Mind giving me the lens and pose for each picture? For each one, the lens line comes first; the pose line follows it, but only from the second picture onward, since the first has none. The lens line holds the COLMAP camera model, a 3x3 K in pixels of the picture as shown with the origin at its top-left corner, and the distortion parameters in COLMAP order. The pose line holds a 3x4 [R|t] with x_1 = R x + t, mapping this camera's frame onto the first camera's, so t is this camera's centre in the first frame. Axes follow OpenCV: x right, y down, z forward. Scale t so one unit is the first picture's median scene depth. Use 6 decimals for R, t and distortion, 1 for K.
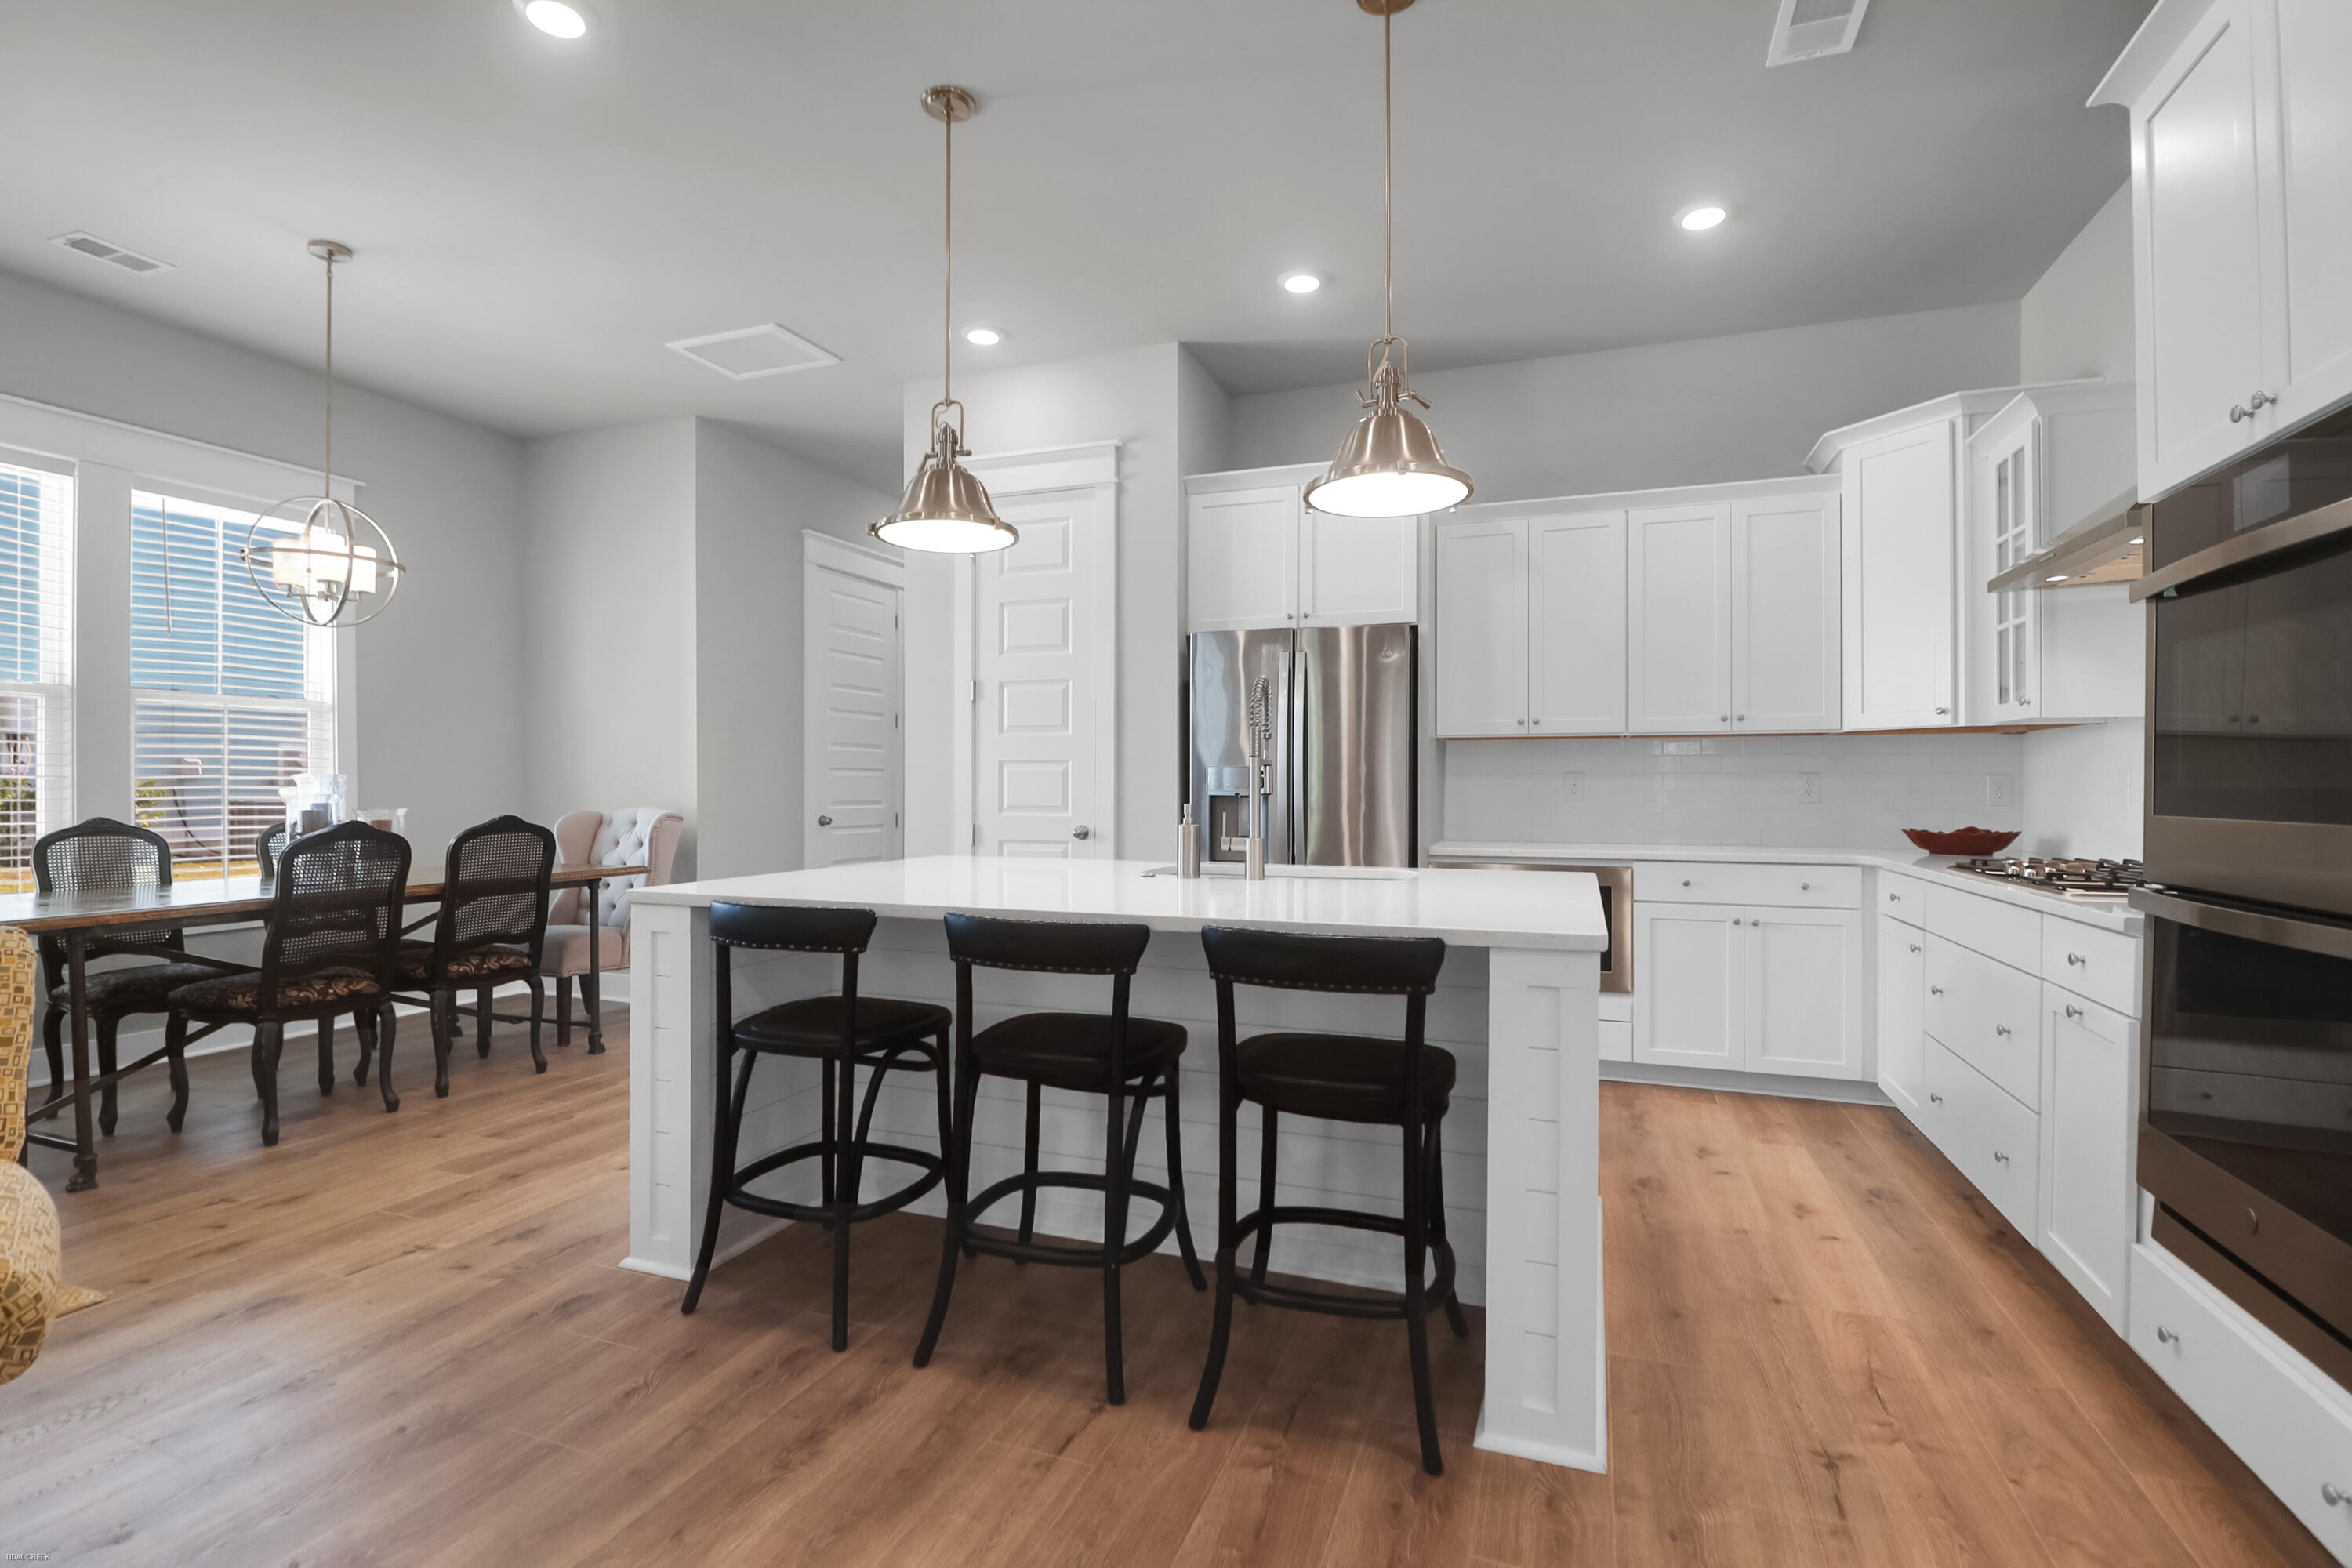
lens RADIAL K [[1096.1, 0, 1165.3], [0, 1096.1, 786.9], [0, 0, 1]] dist [0.001115, -0.013146]
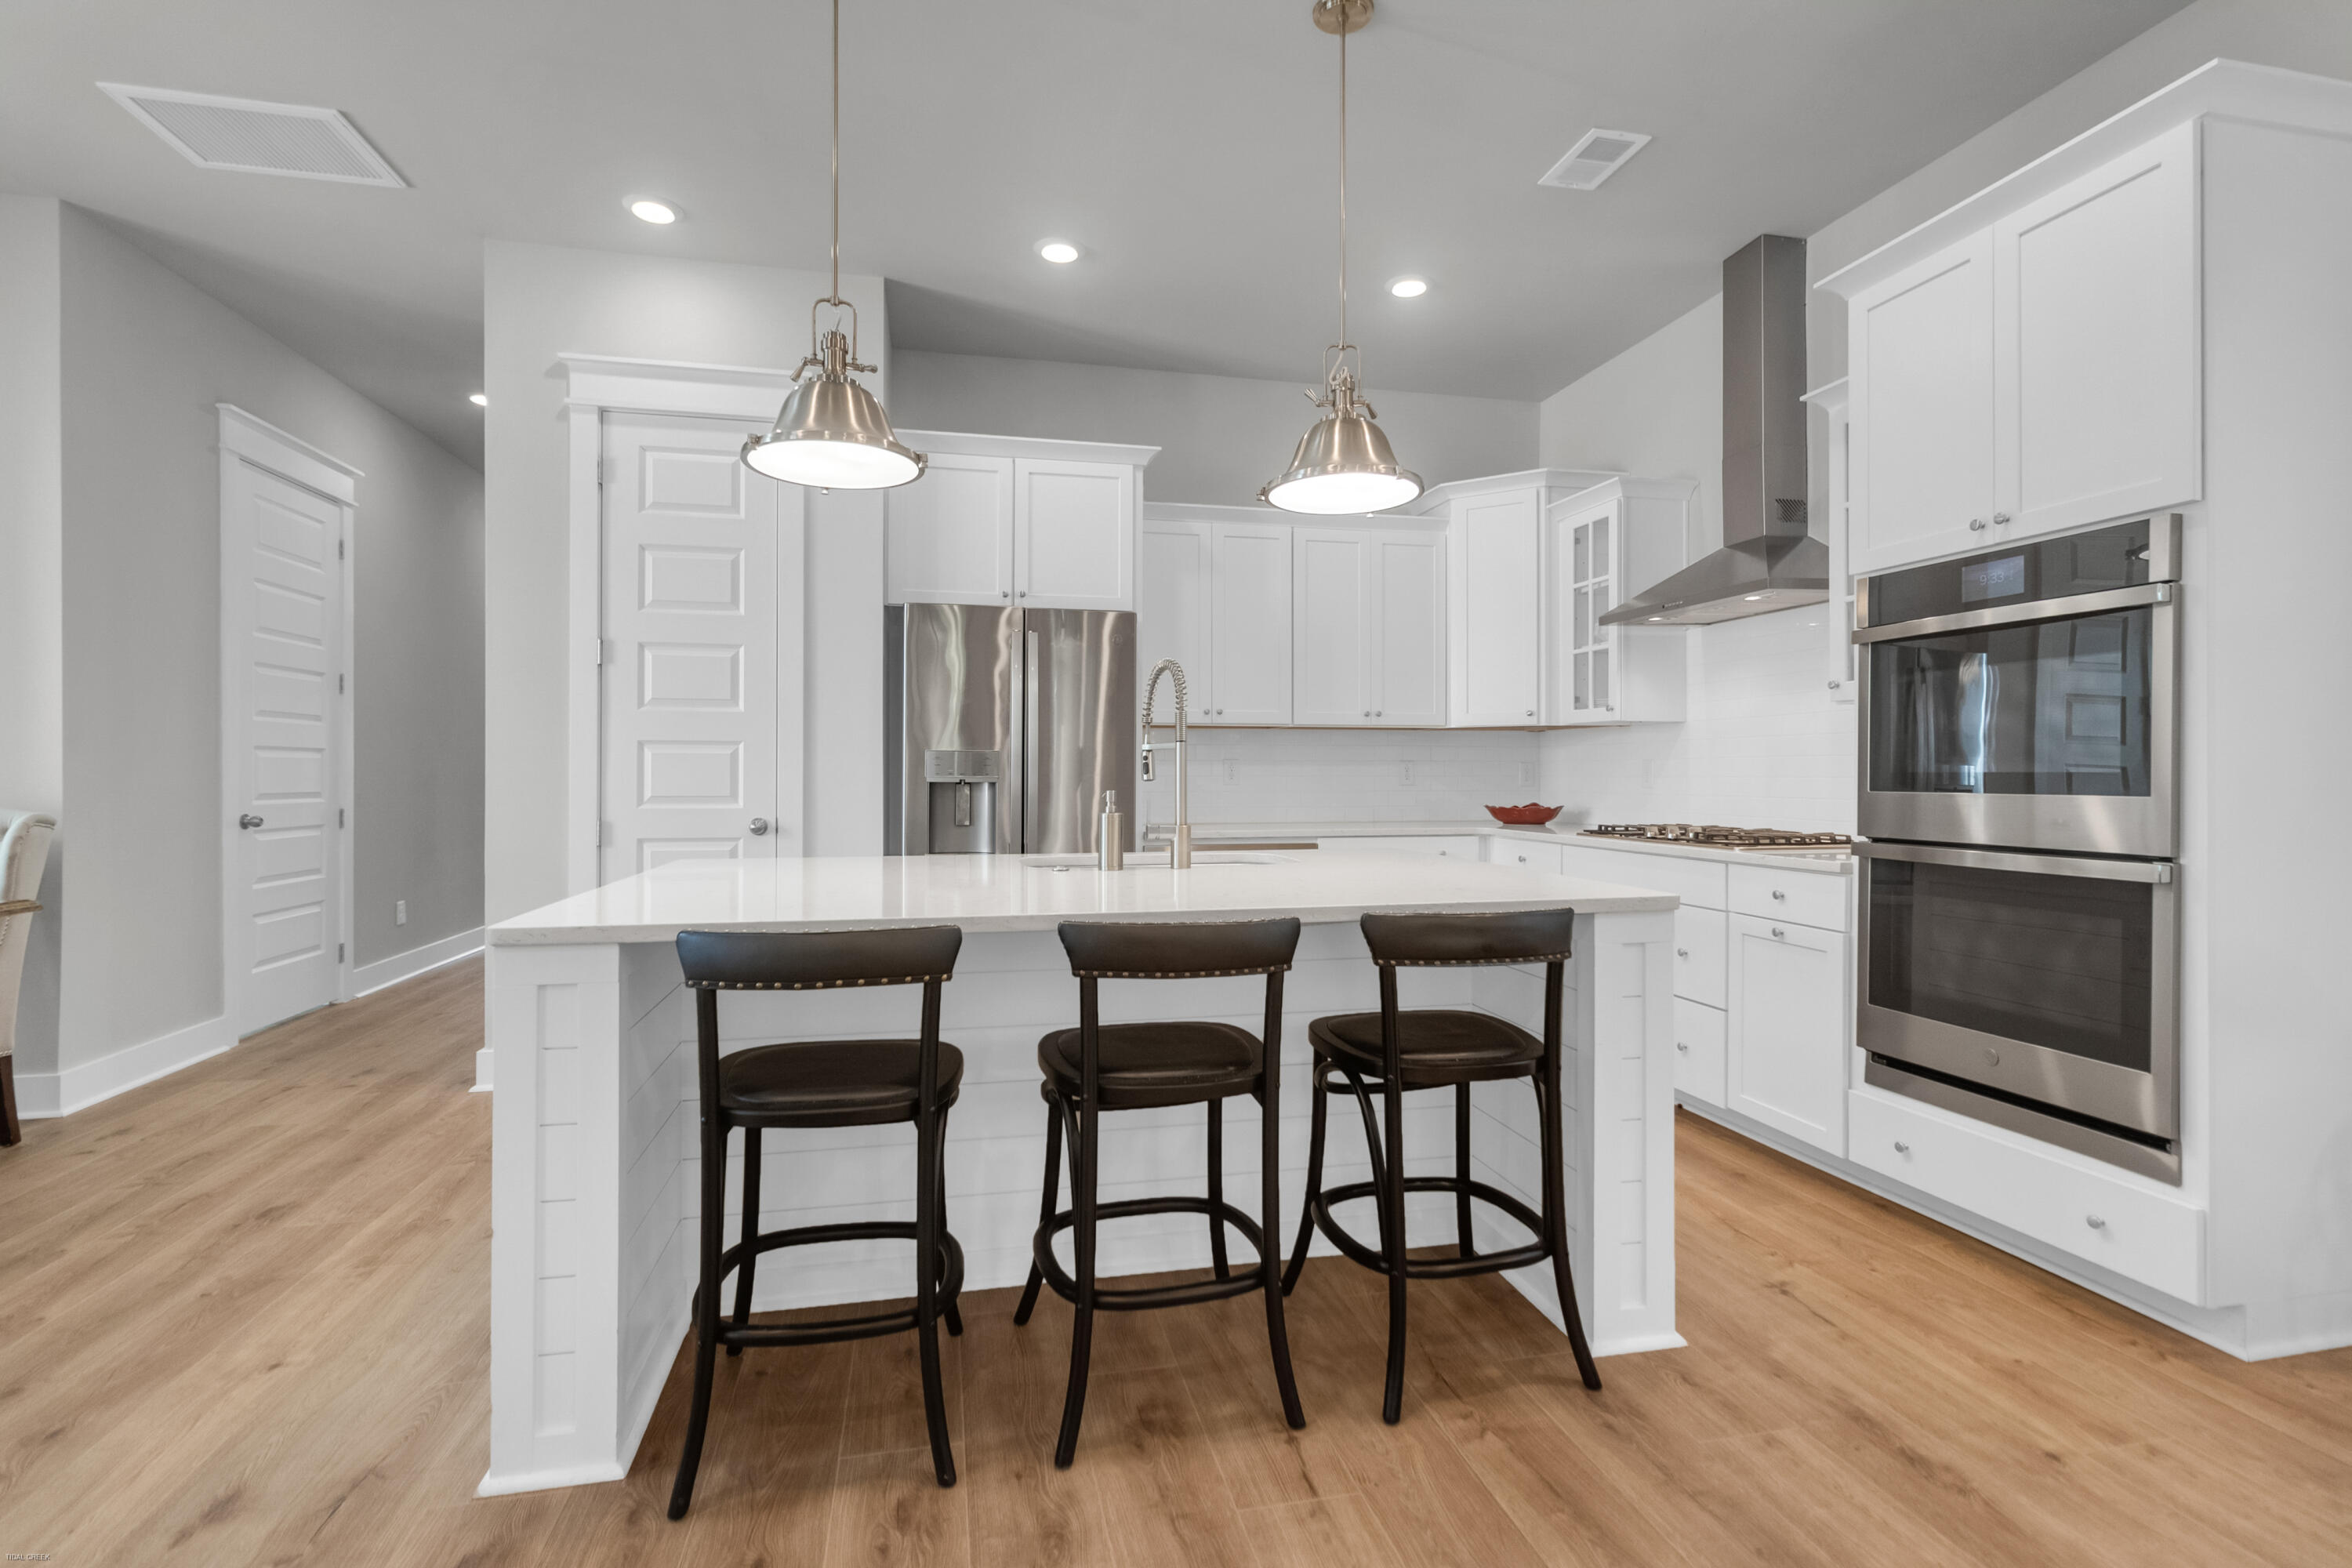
lens RADIAL K [[1101.8, 0, 1174.0], [0, 1101.8, 770.1], [0, 0, 1]] dist [0.001322, 0.000451]
pose [[0.836099, 0.000636, 0.548578, -0.400794], [0.000844, 0.999997, -0.002446, 0.000263], [-0.548577, 0.002509, 0.836096, 0.162664]]
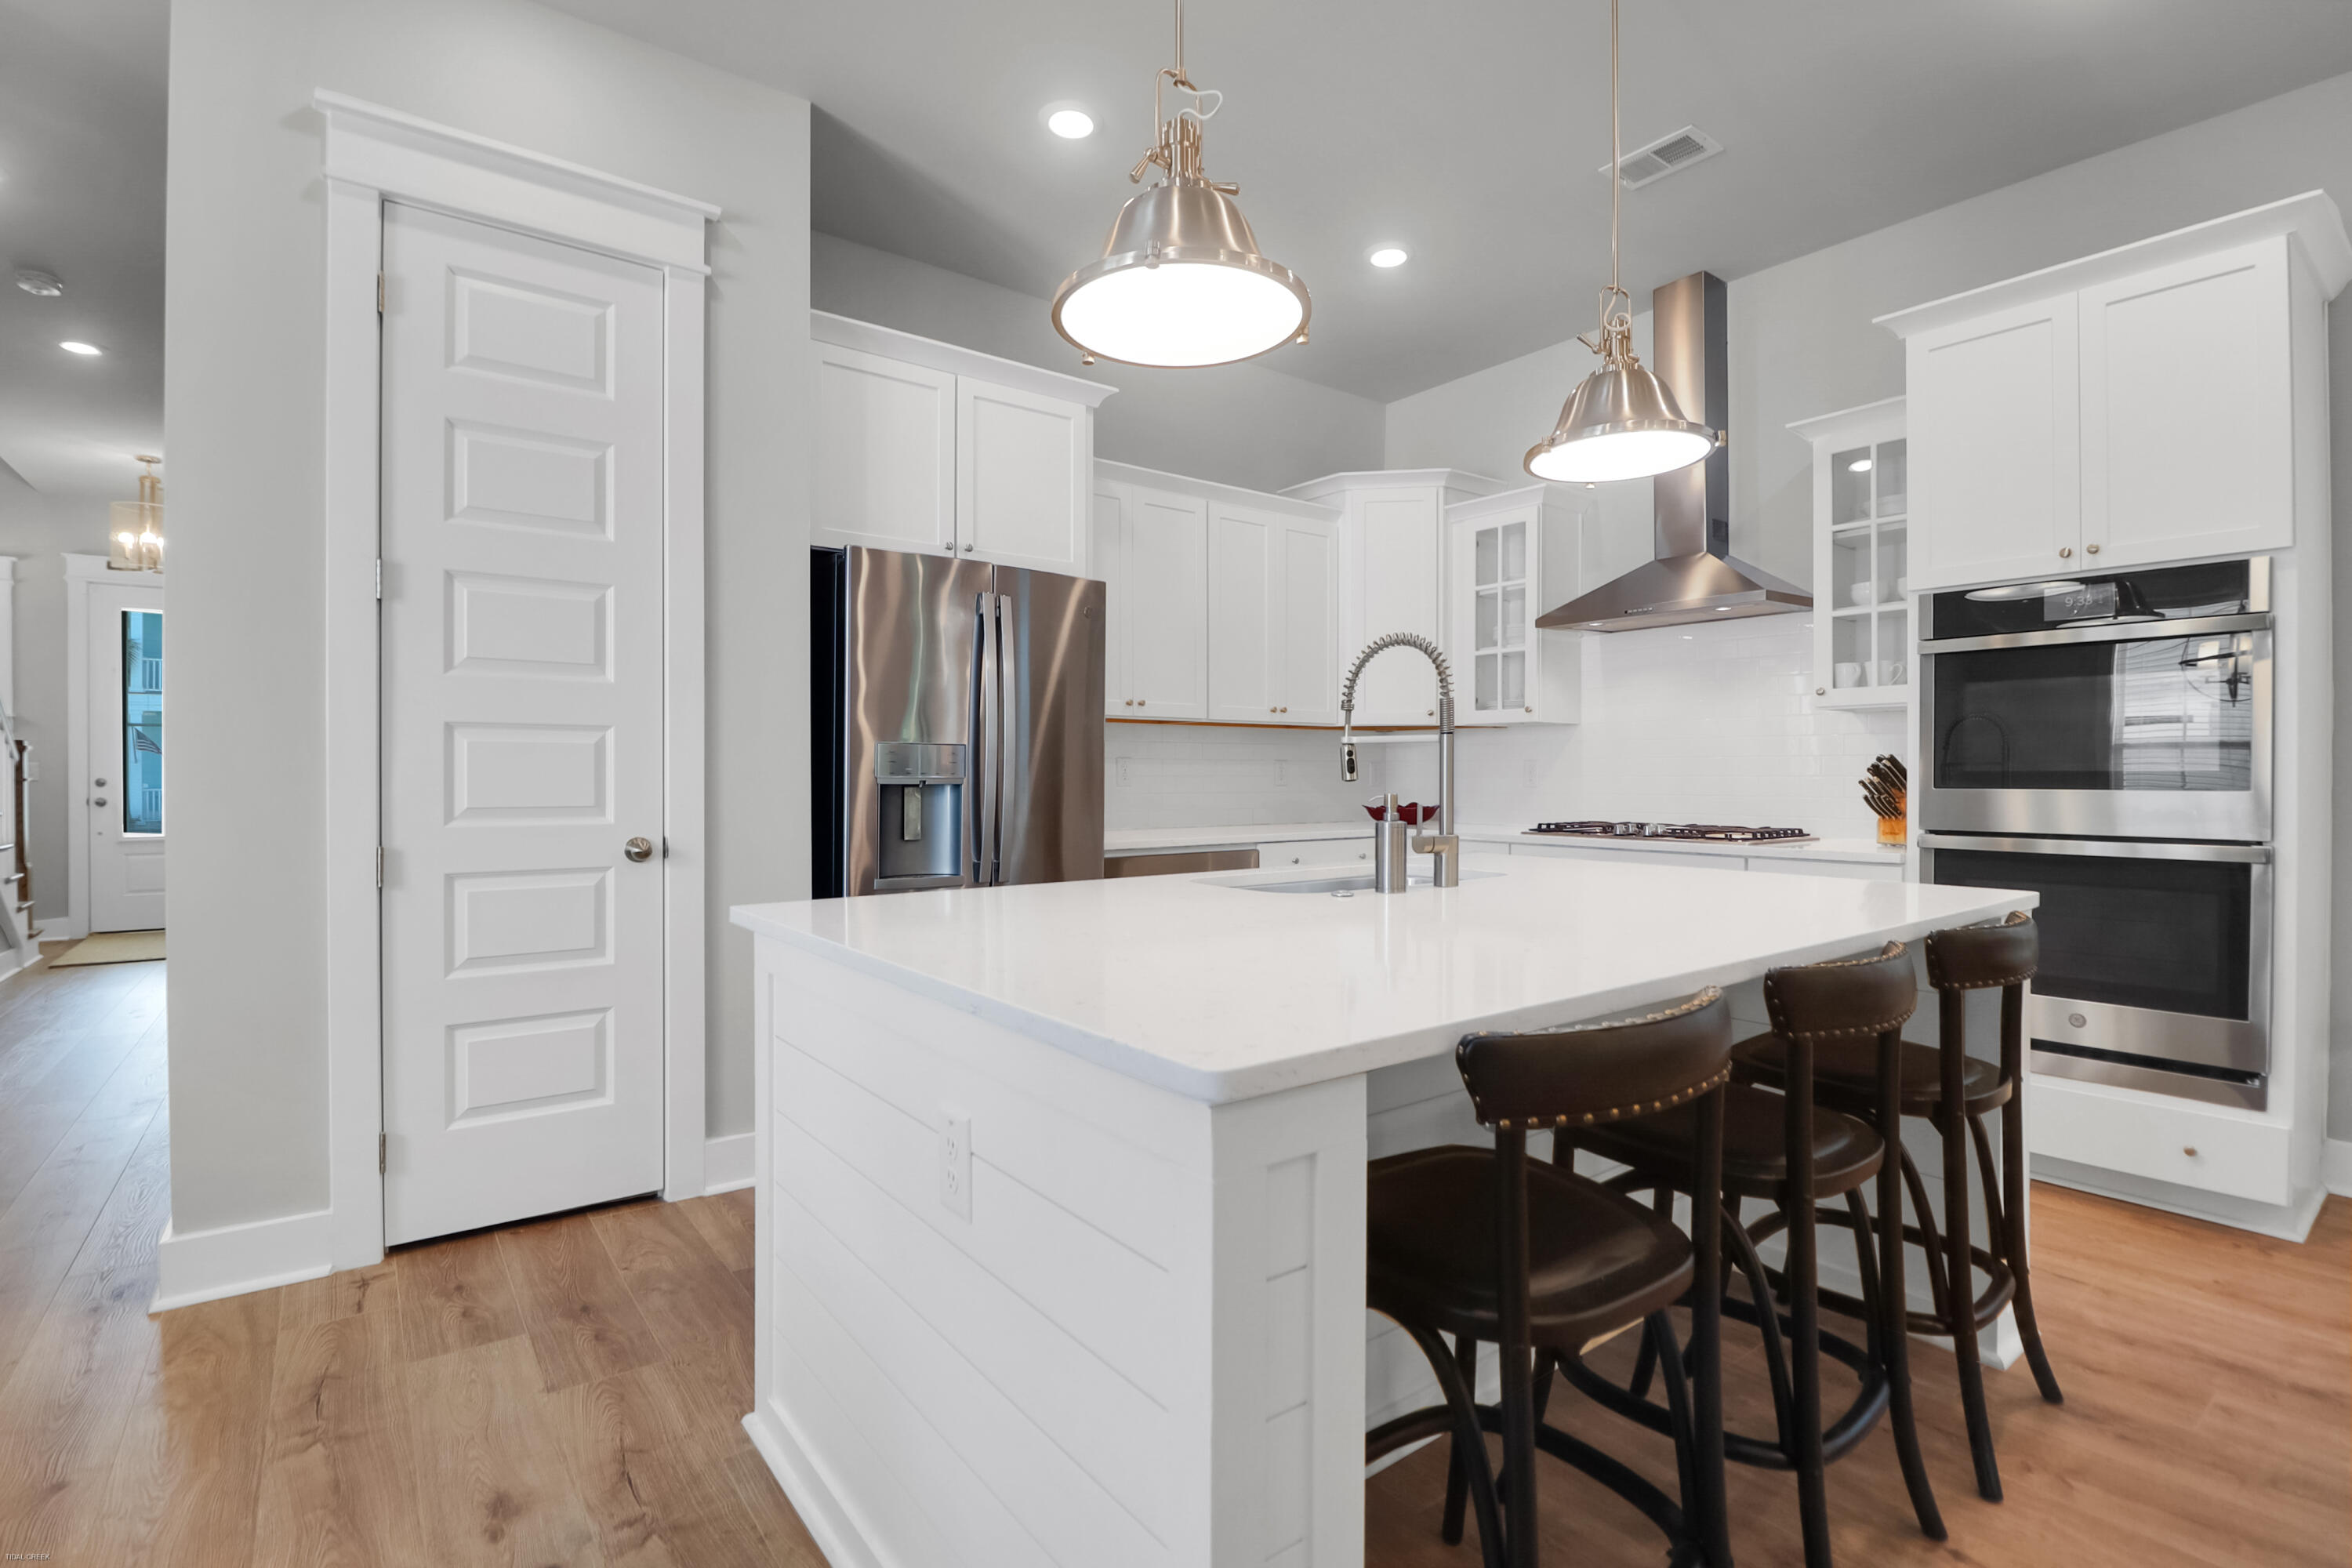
lens RADIAL K [[1095.5, 0, 1176.0], [0, 1095.5, 784.0], [0, 0, 1]] dist [-0.002876, -0.010463]
pose [[0.524919, -0.008834, 0.851106, -0.617612], [0.001053, 0.999952, 0.009729, 0.001503], [-0.851151, -0.004211, 0.524904, 0.651503]]
